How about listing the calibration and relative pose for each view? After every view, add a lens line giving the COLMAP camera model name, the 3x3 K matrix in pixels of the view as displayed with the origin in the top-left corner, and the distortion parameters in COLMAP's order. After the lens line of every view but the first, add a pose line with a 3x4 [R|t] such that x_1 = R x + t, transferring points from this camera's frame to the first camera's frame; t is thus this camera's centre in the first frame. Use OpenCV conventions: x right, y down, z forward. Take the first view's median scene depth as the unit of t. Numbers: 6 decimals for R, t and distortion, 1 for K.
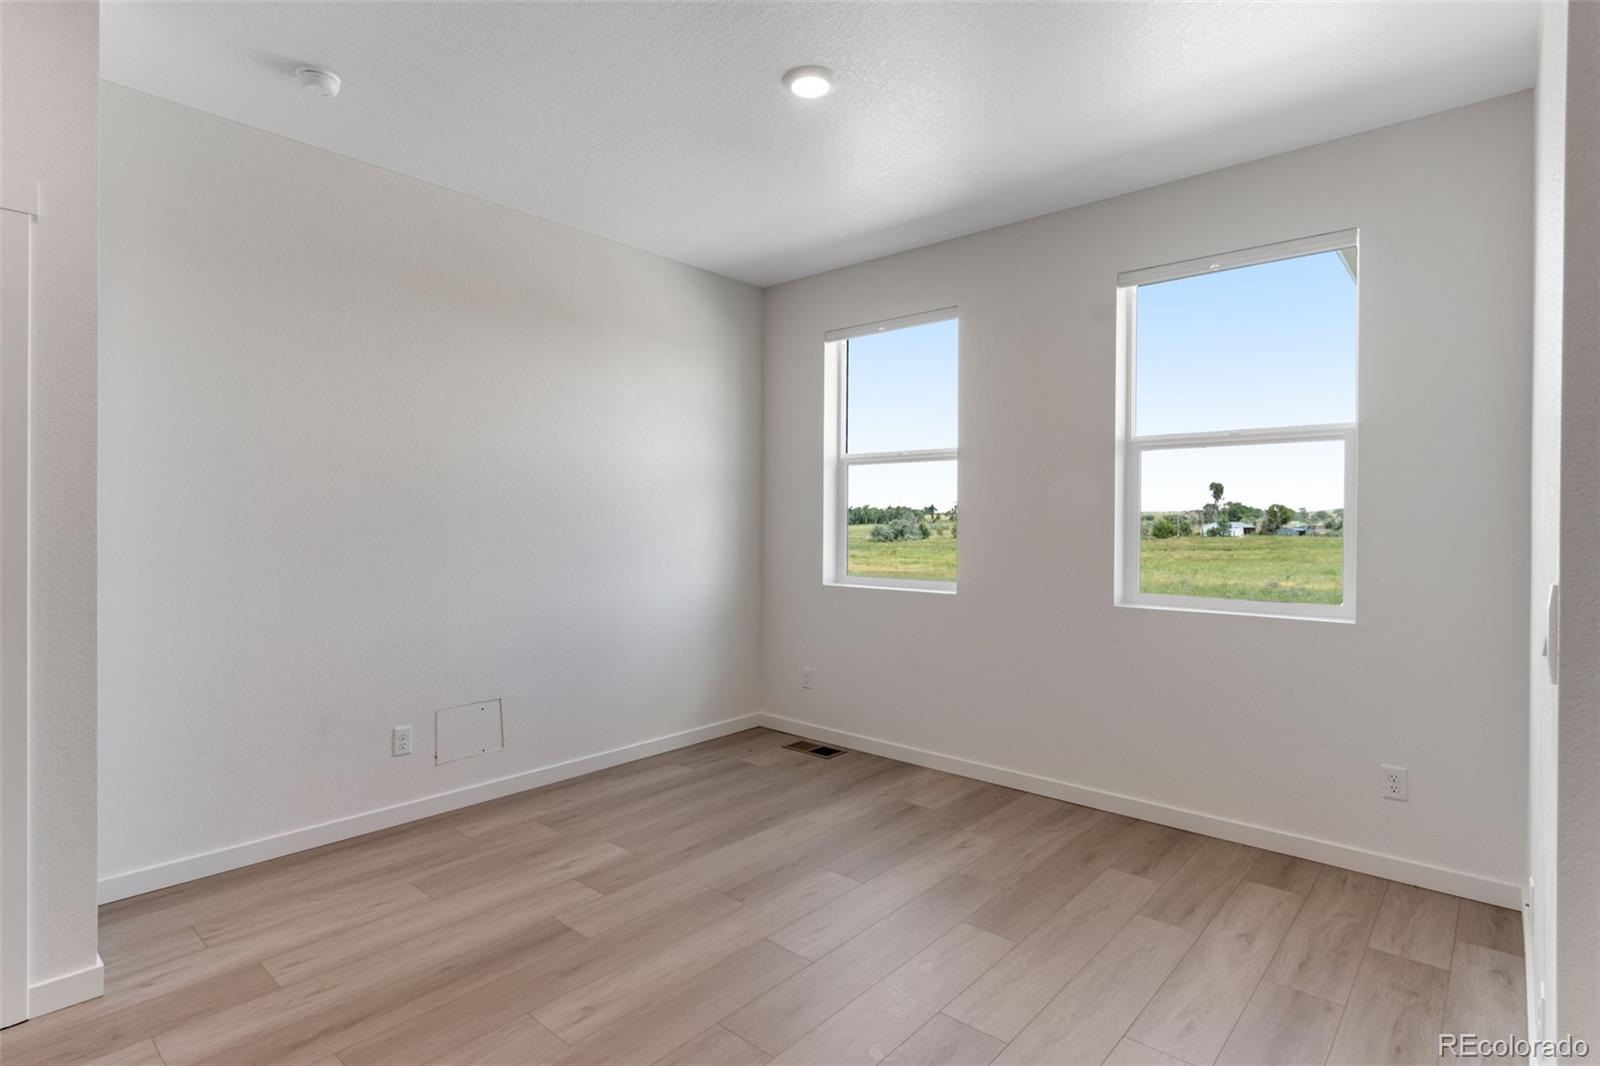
lens RADIAL K [[802.2, 0, 802.1], [0, 802.2, 536.1], [0, 0, 1]] dist [0.003360, -0.000655]
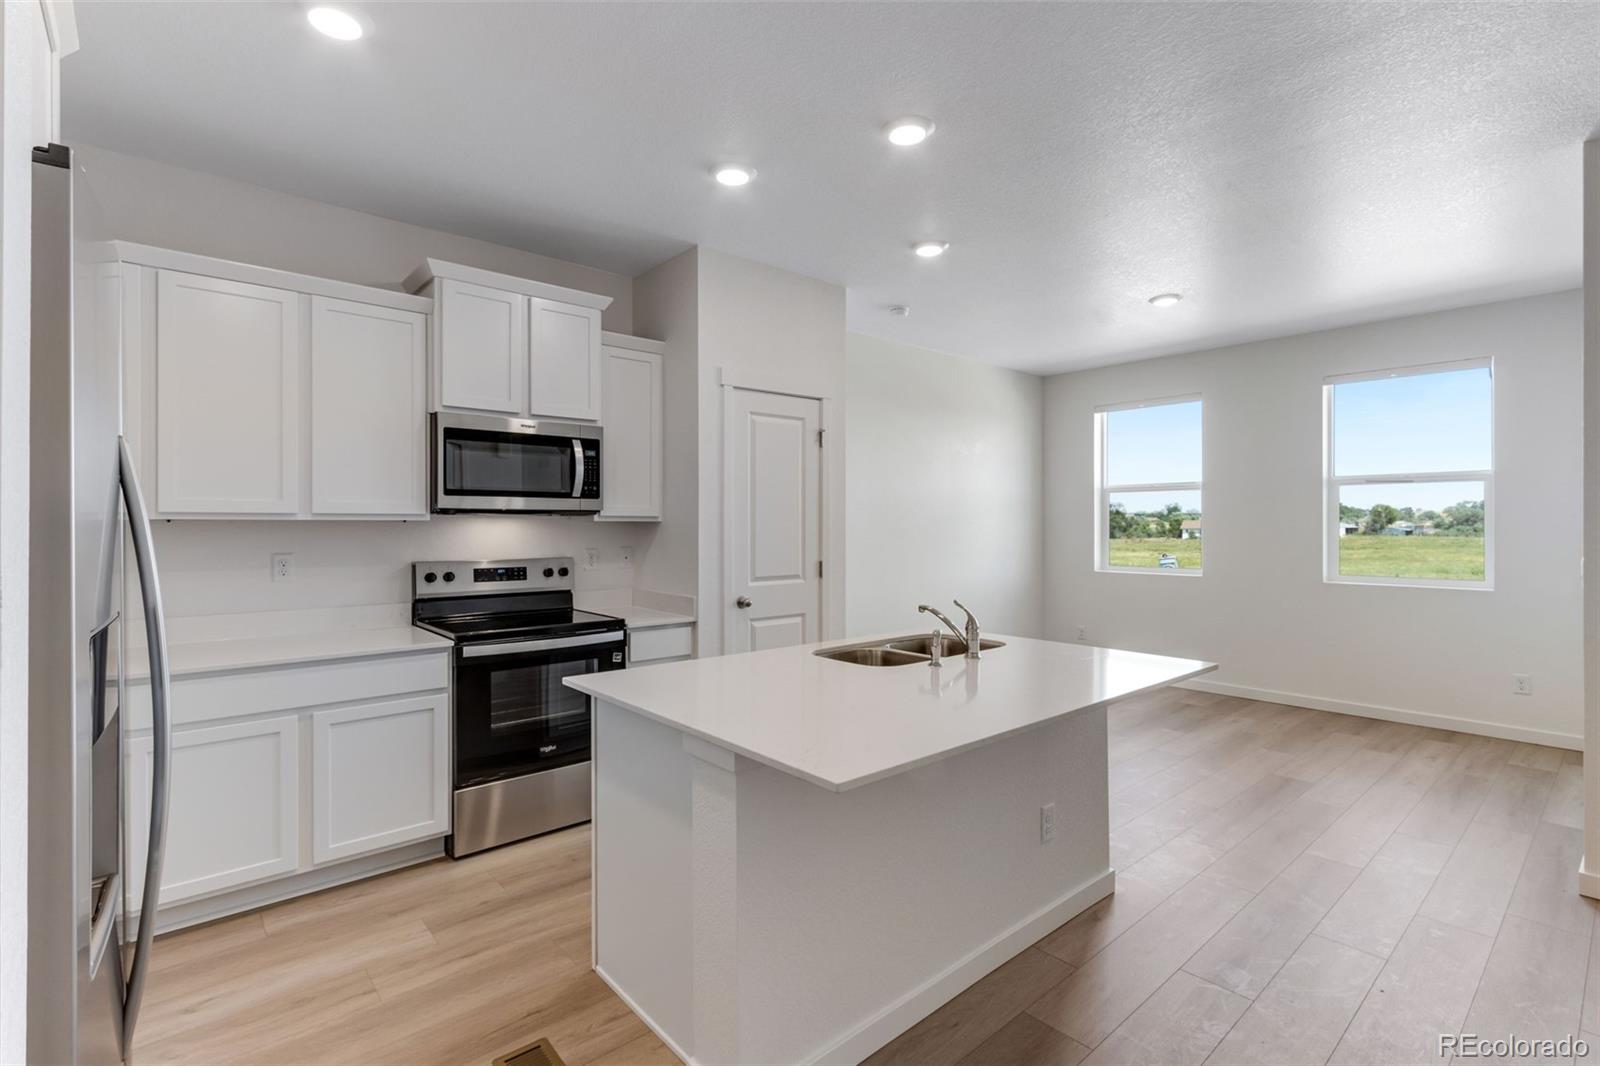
lens RADIAL K [[728.7, 0, 786.3], [0, 728.7, 527.8], [0, 0, 1]] dist [-0.005222, 0.000437]
pose [[0.988755, -0.007395, -0.149362, -0.352388], [0.005170, 0.999870, -0.015281, -0.003735], [0.149455, 0.014337, 0.988665, -0.466669]]
